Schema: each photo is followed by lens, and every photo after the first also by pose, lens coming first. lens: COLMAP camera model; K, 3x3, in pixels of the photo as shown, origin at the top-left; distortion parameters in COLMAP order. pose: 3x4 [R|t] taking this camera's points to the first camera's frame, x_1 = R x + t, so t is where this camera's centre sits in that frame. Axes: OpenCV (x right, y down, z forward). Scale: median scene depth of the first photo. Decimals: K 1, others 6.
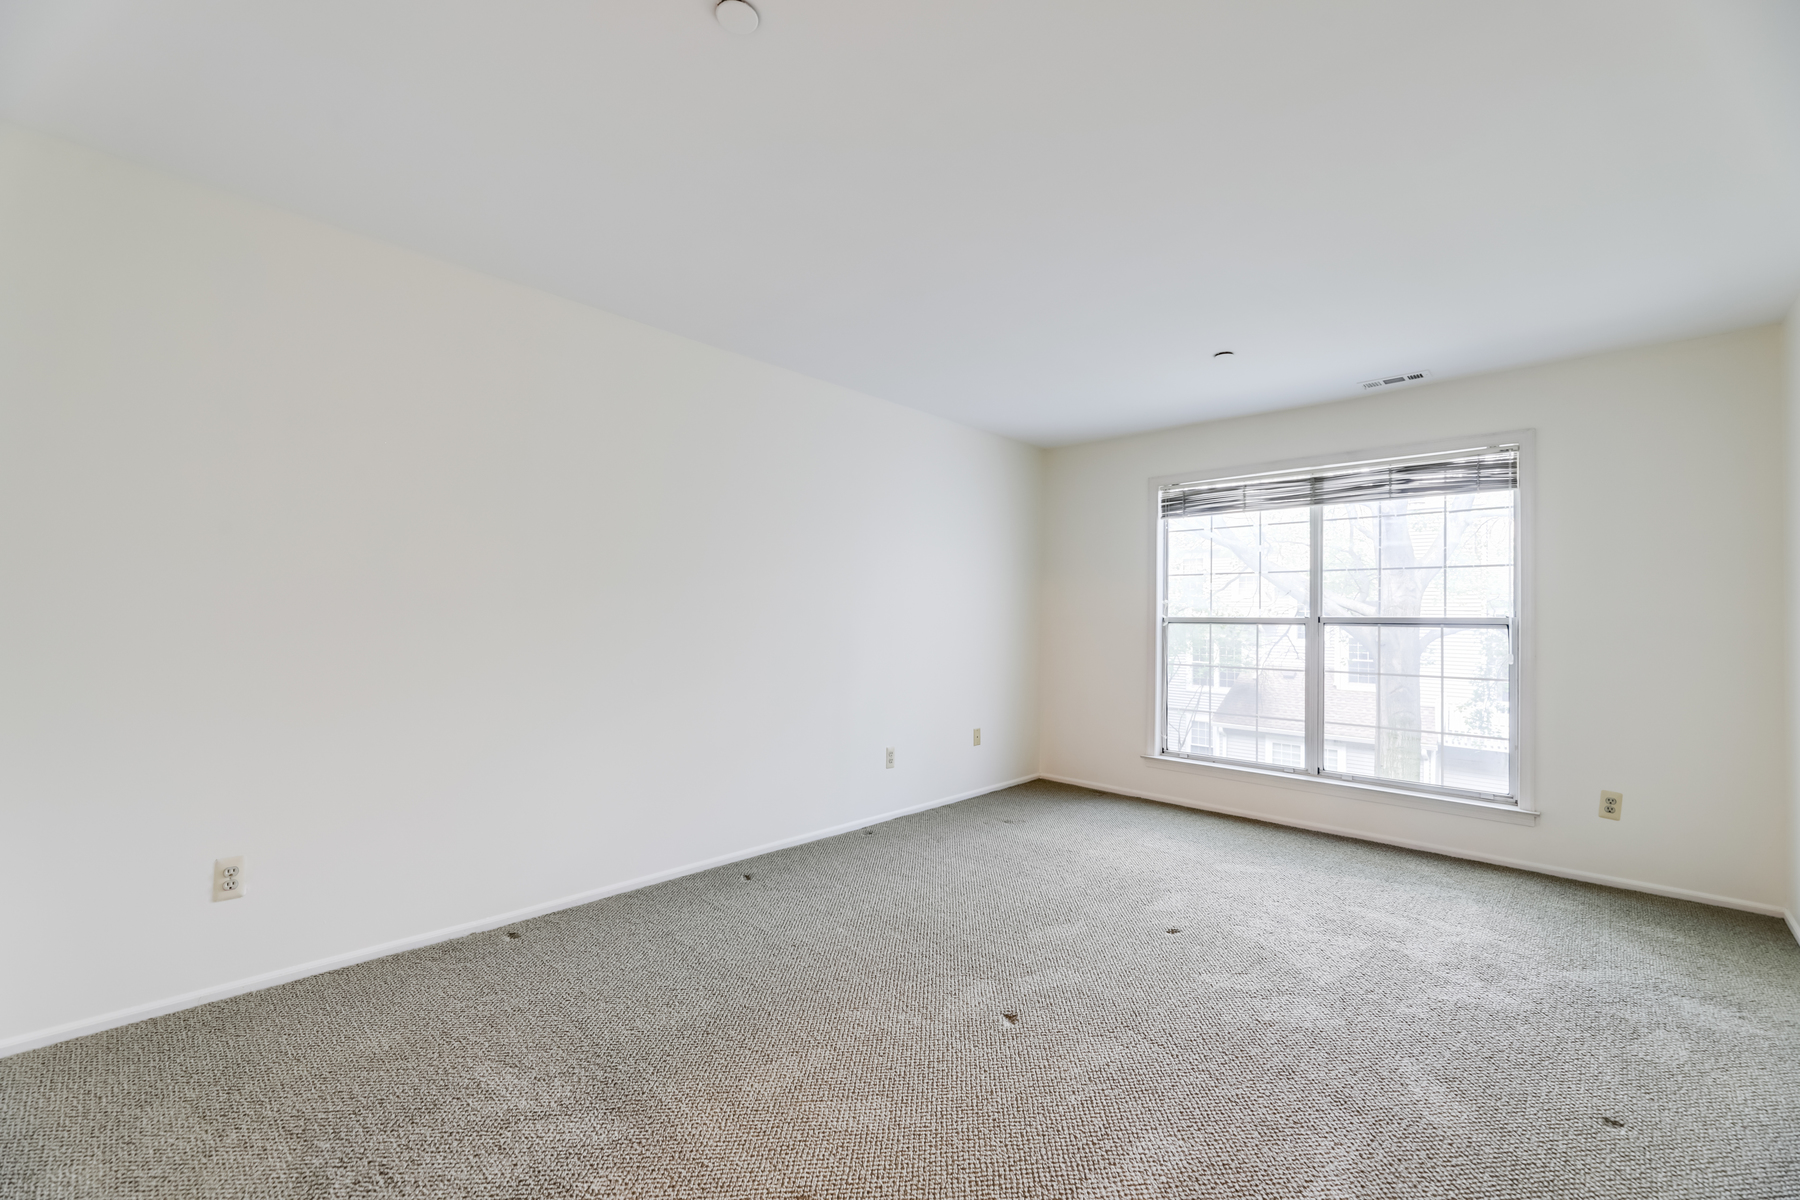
lens RADIAL K [[726.7, 0, 912.8], [0, 726.7, 612.4], [0, 0, 1]] dist [0.001220, -0.004094]
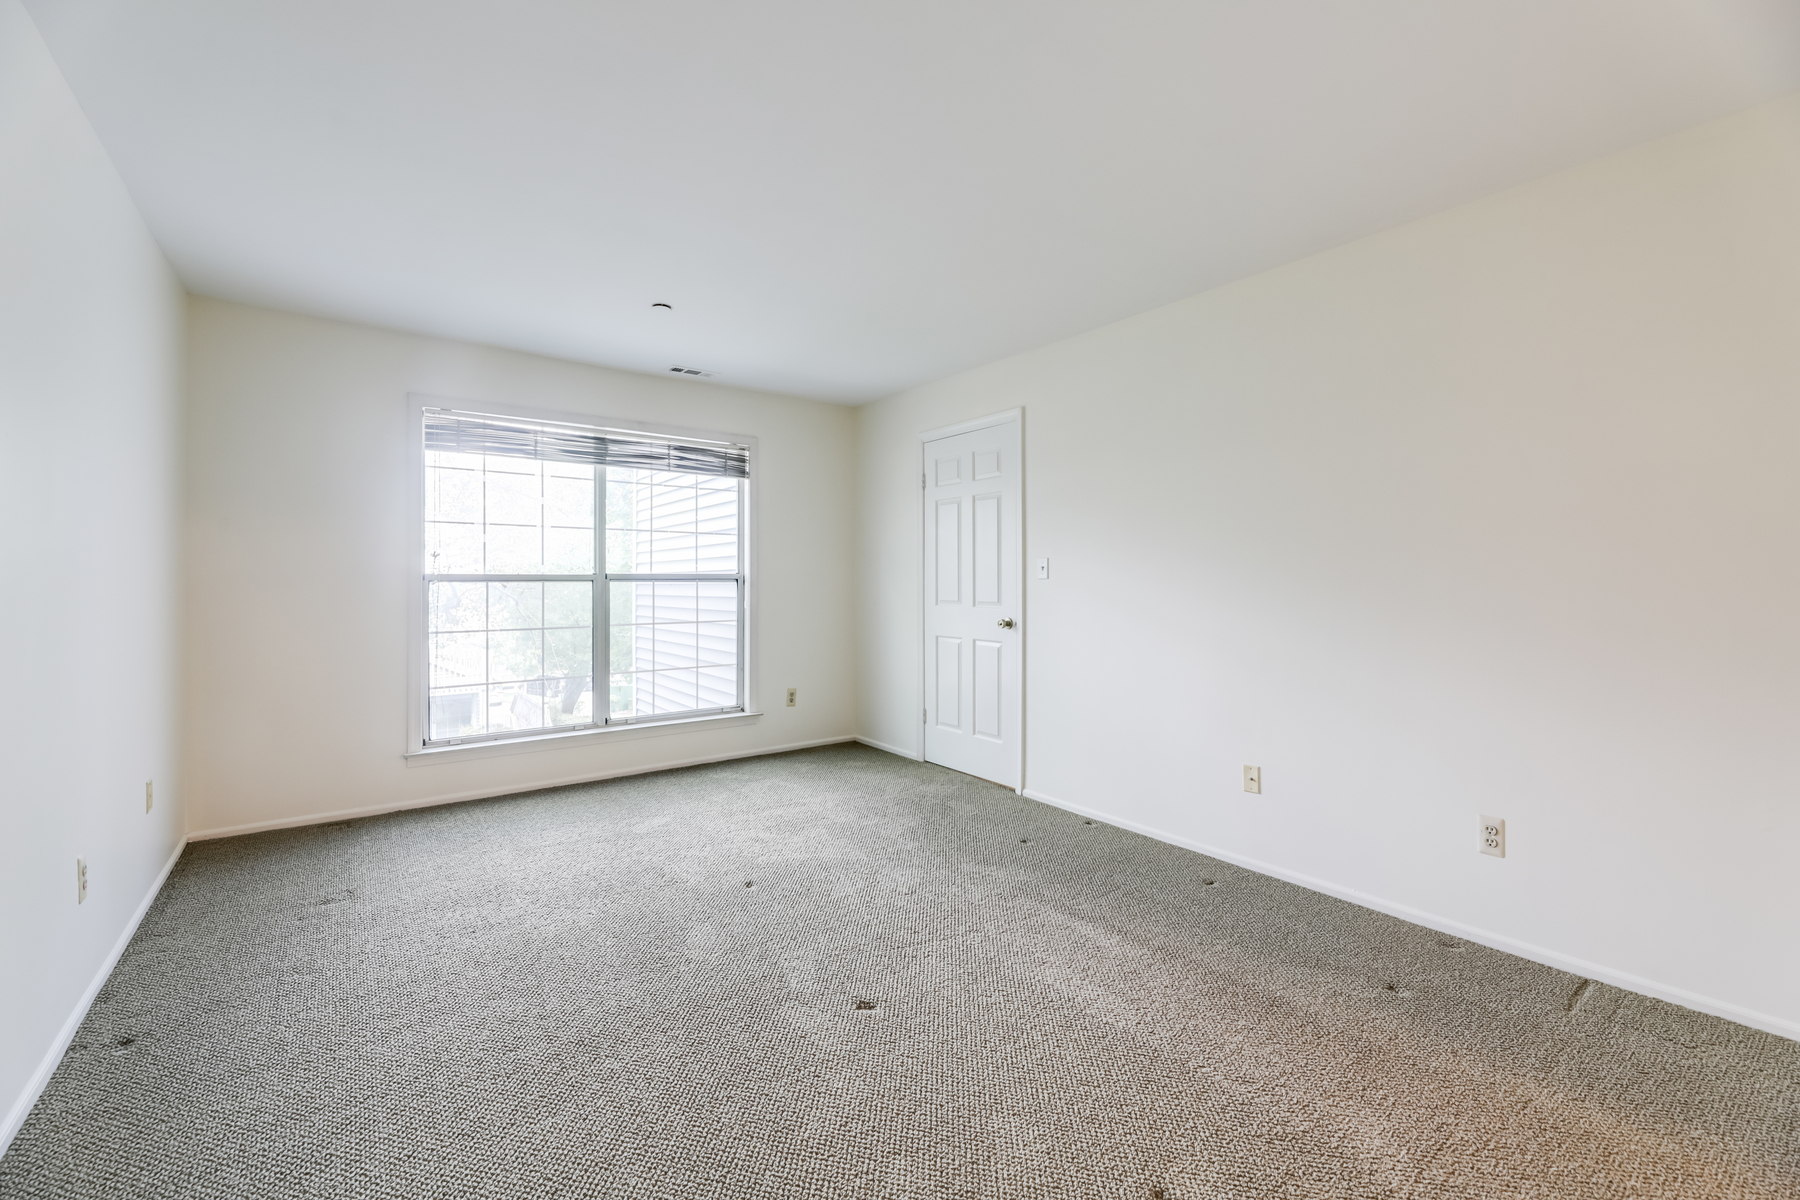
lens RADIAL K [[718.1, 0, 908.8], [0, 718.1, 593.5], [0, 0, 1]] dist [-0.001165, -0.000412]
pose [[0.181945, -0.030748, 0.982828, -0.390255], [-0.007036, 0.999445, 0.032571, -0.002125], [-0.983283, -0.012842, 0.181628, 0.407937]]
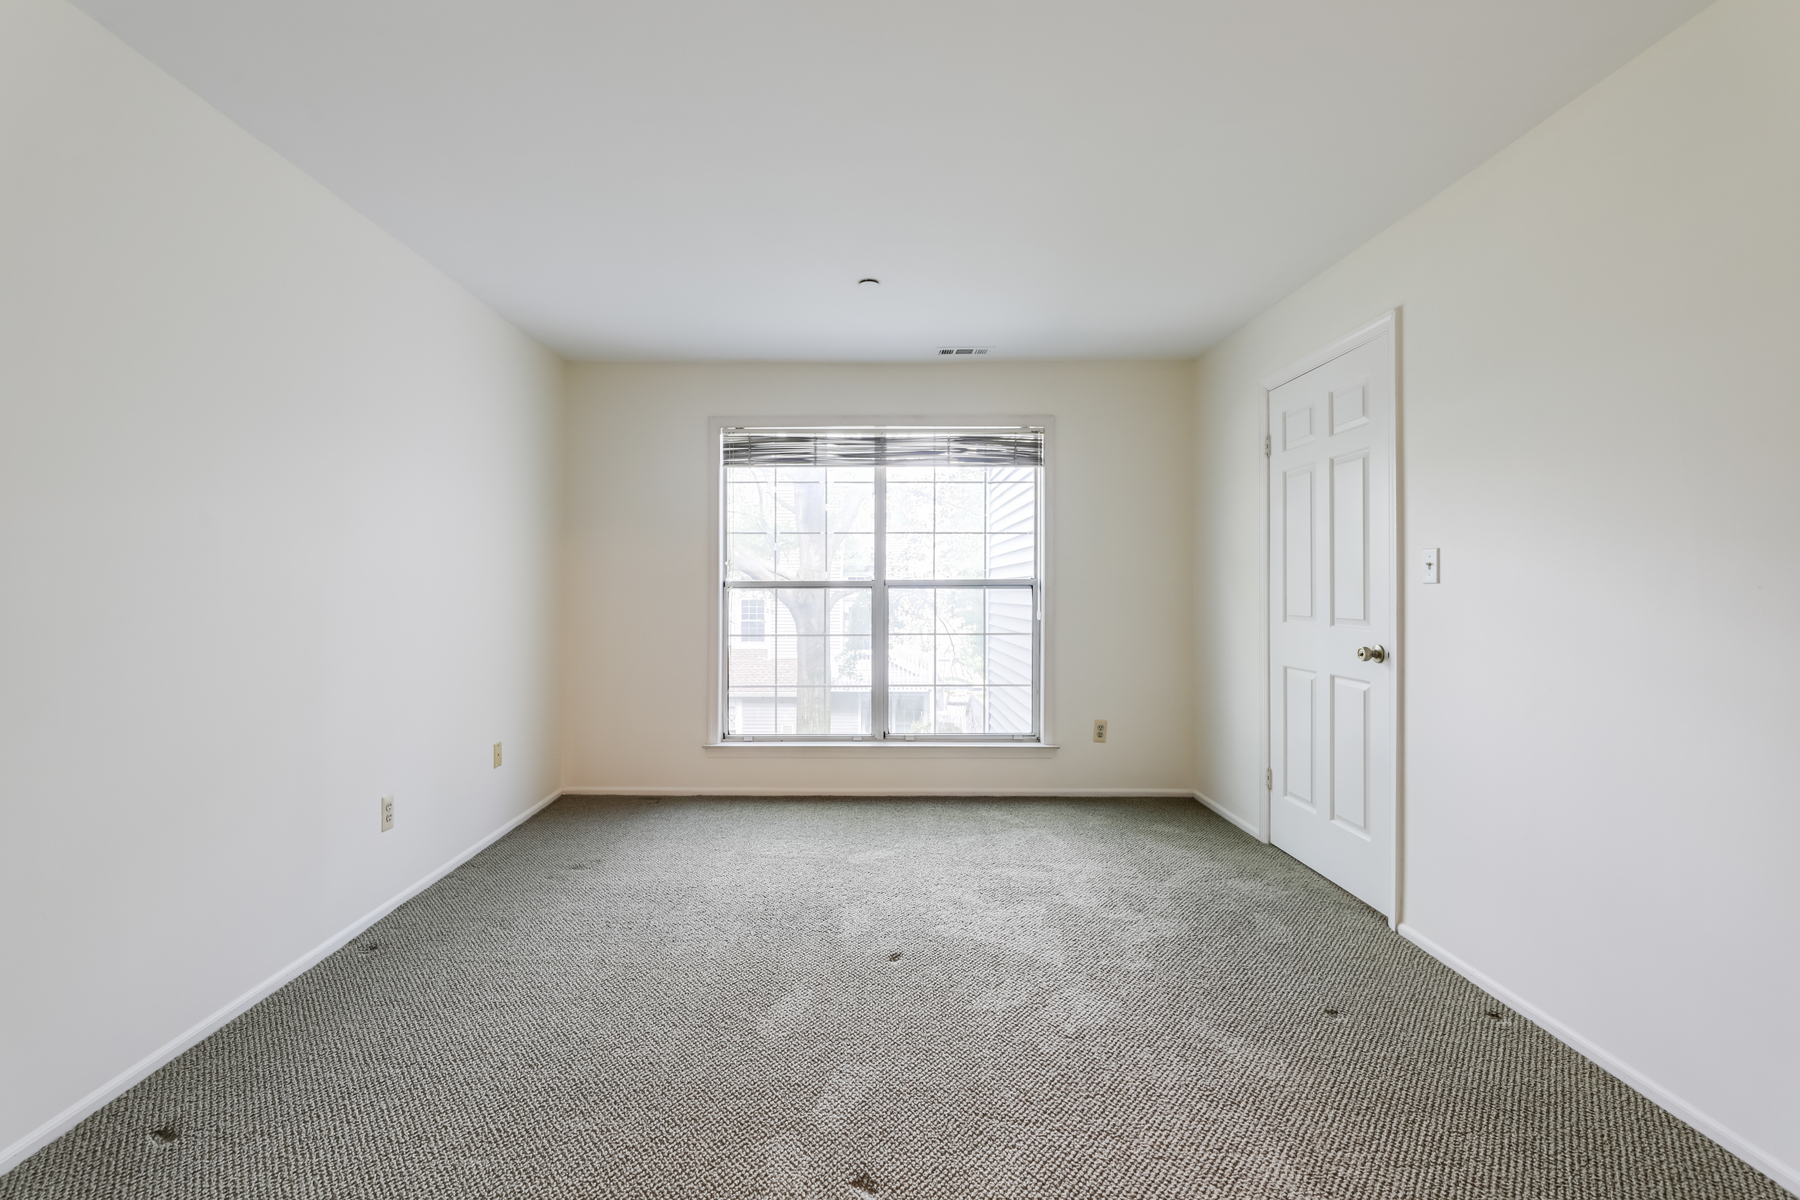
lens RADIAL K [[771.6, 0, 869.5], [0, 771.6, 591.8], [0, 0, 1]] dist [0.003413, -0.004713]
pose [[0.739031, -0.016928, 0.673458, -0.171157], [0.003993, 0.999777, 0.020749, 0.000659], [-0.673659, -0.012645, 0.738934, 0.250546]]
